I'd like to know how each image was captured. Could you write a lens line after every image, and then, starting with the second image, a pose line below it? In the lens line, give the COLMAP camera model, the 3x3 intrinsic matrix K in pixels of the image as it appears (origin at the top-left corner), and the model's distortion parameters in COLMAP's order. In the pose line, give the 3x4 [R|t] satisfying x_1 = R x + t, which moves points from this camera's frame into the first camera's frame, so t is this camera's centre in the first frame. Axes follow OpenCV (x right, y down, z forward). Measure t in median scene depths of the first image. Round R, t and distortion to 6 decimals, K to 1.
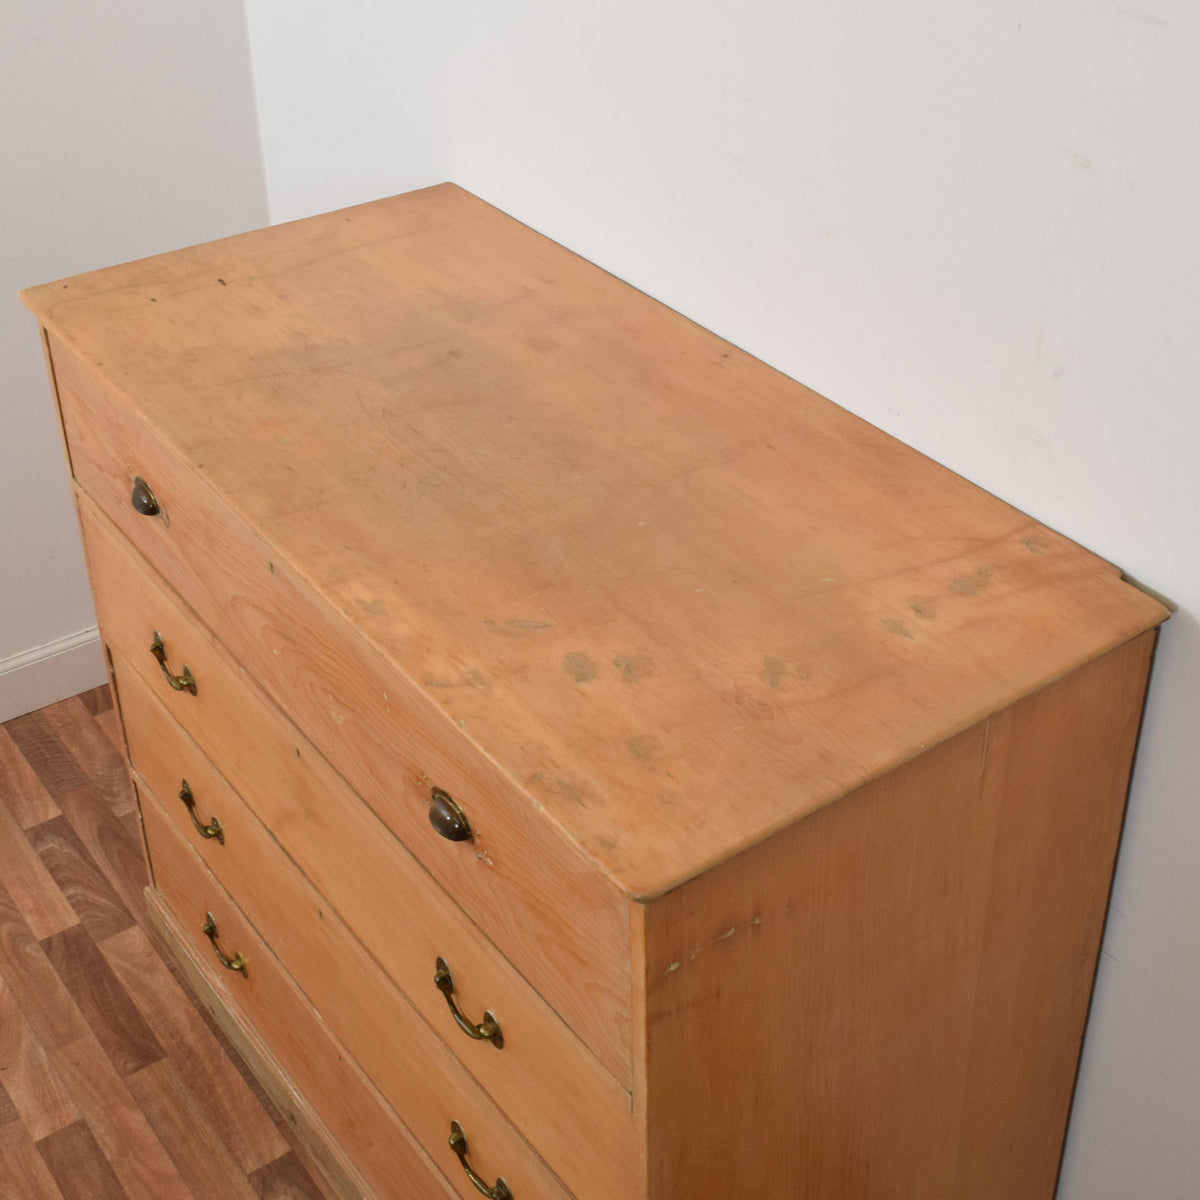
lens RADIAL K [[1730.8, 0, 706.0], [0, 1730.8, 470.5], [0, 0, 1]] dist [-0.022105, 0.000000]
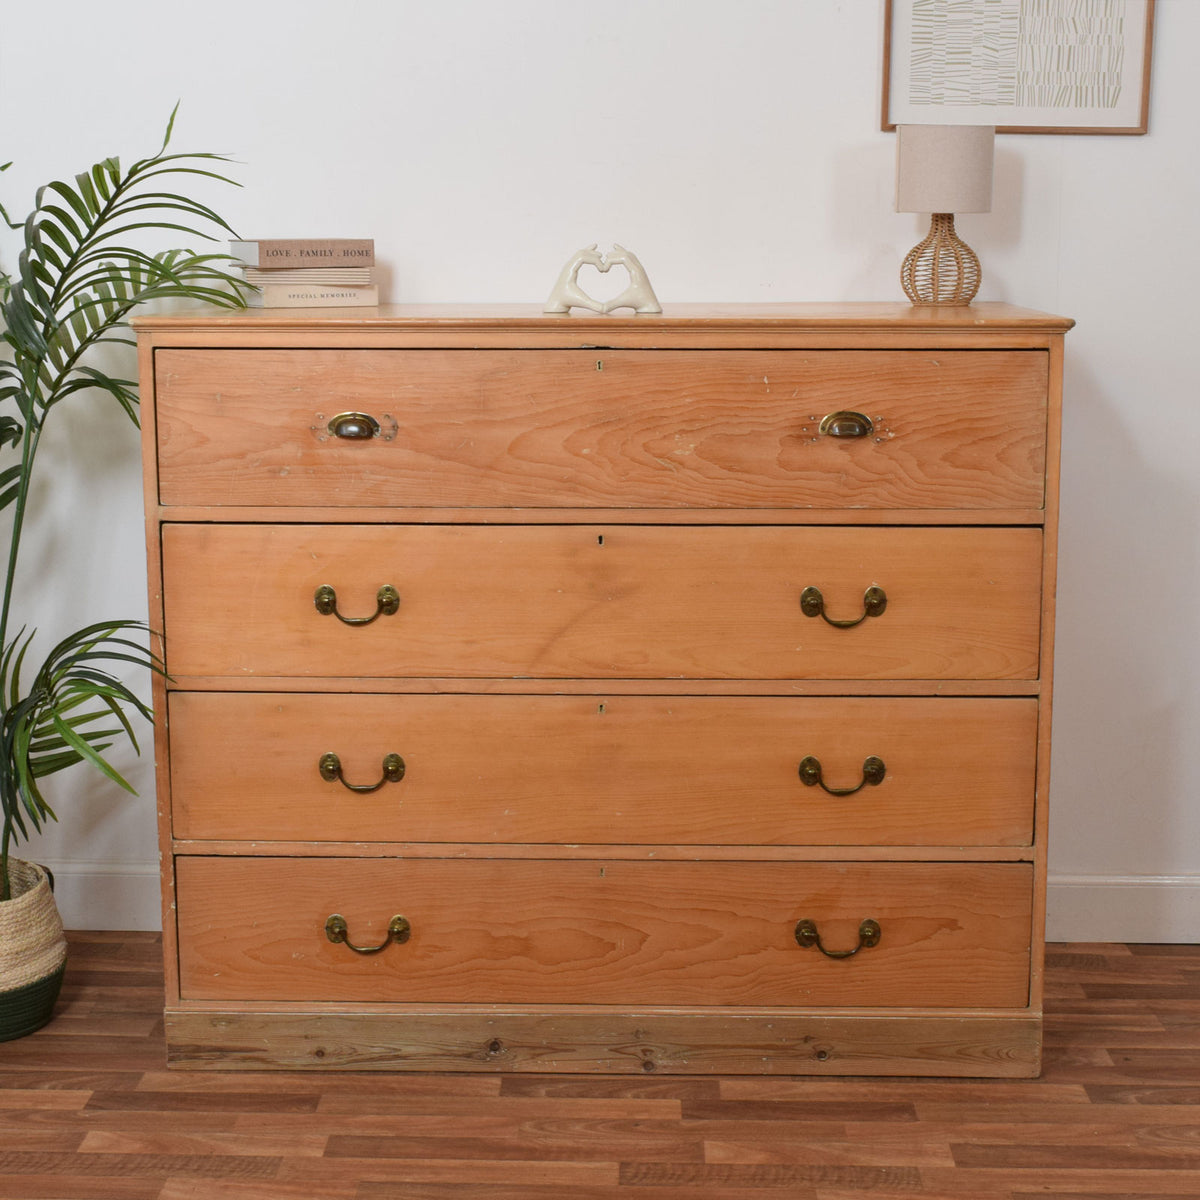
lens RADIAL K [[2107.5, 0, 594.5], [0, 2107.5, 596.8], [0, 0, 1]] dist [-0.017221, 0.000000]
pose [[0.647957, -0.147671, 0.747225, -1.138746], [0.403665, 0.898503, -0.172472, 0.377952], [-0.645915, 0.413383, 0.641801, 0.010601]]
